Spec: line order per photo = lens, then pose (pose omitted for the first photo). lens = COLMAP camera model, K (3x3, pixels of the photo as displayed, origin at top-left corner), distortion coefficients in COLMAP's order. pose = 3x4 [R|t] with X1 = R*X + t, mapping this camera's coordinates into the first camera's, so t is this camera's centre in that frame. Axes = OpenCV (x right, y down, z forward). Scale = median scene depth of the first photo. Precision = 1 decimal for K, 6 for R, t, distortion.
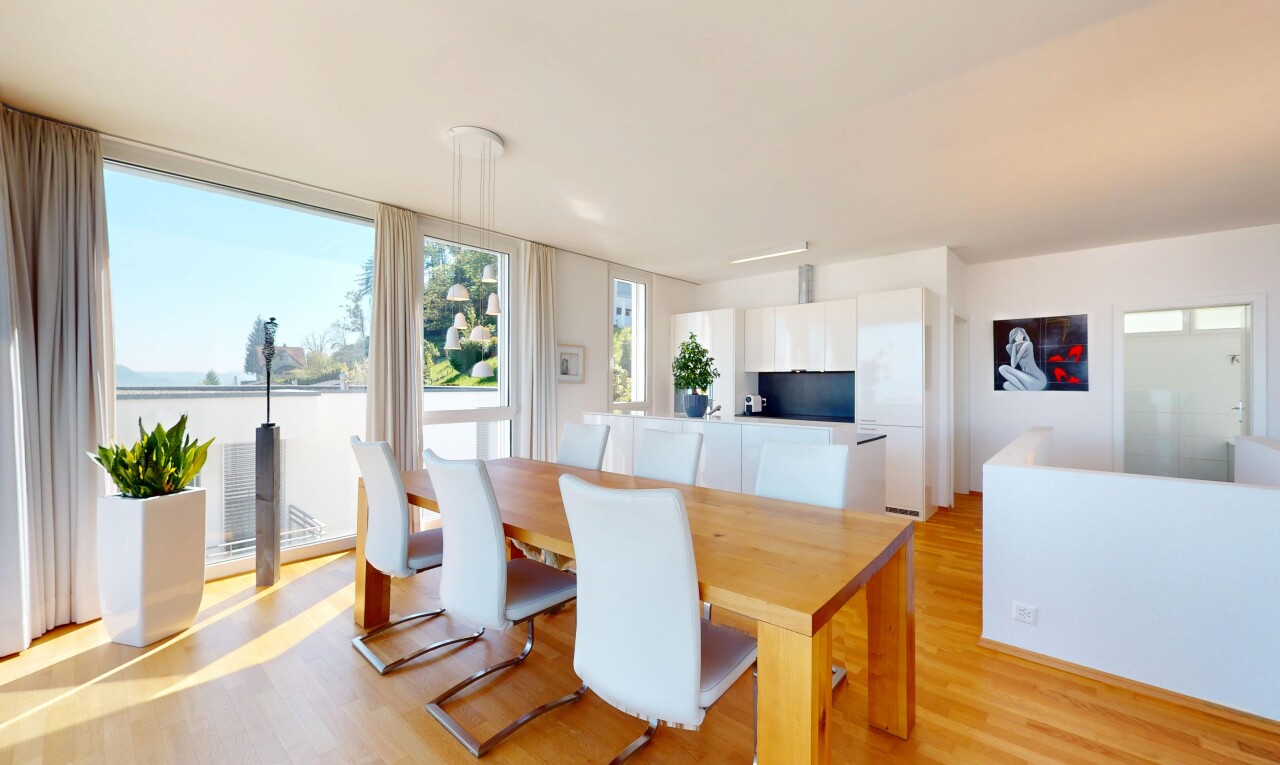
lens RADIAL K [[493.6, 0, 629.1], [0, 493.6, 369.3], [0, 0, 1]] dist [-0.031762, -0.000144]
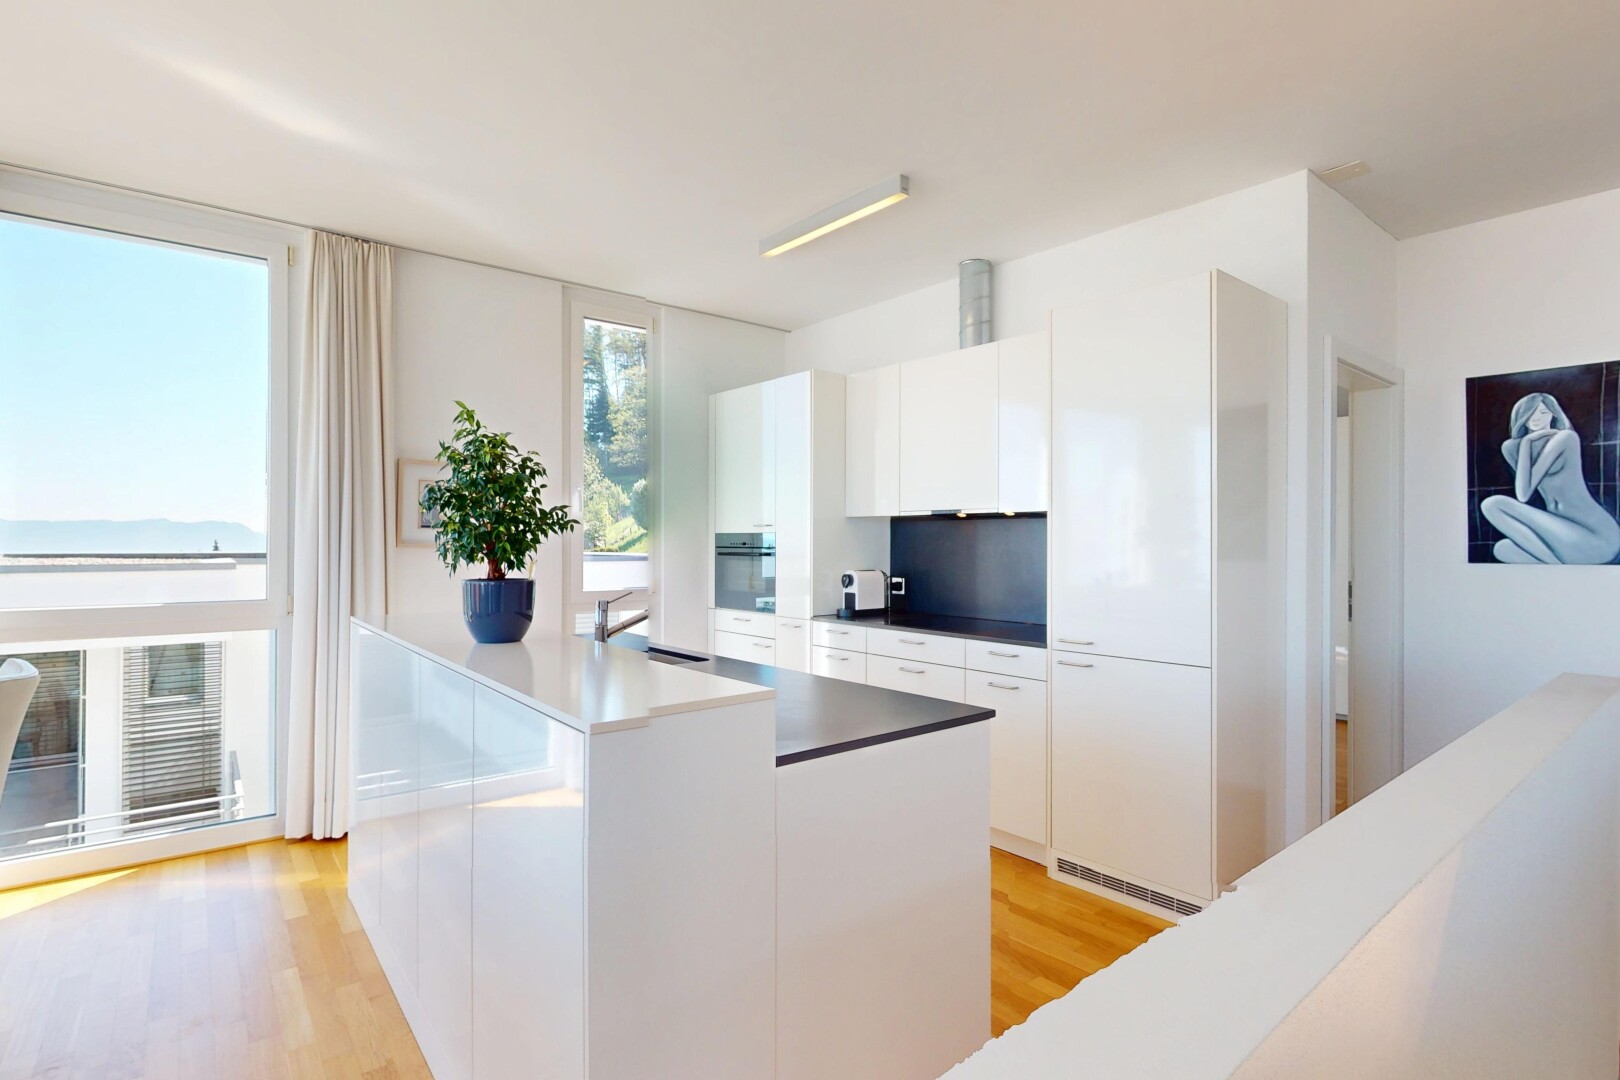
lens RADIAL K [[788.4, 0, 822.3], [0, 788.4, 540.8], [0, 0, 1]] dist [-0.020473, -0.000432]
pose [[0.990709, -0.001570, -0.135990, 0.335369], [0.004252, 0.999802, 0.019433, 0.012580], [0.135933, -0.019831, 0.990520, 0.328354]]
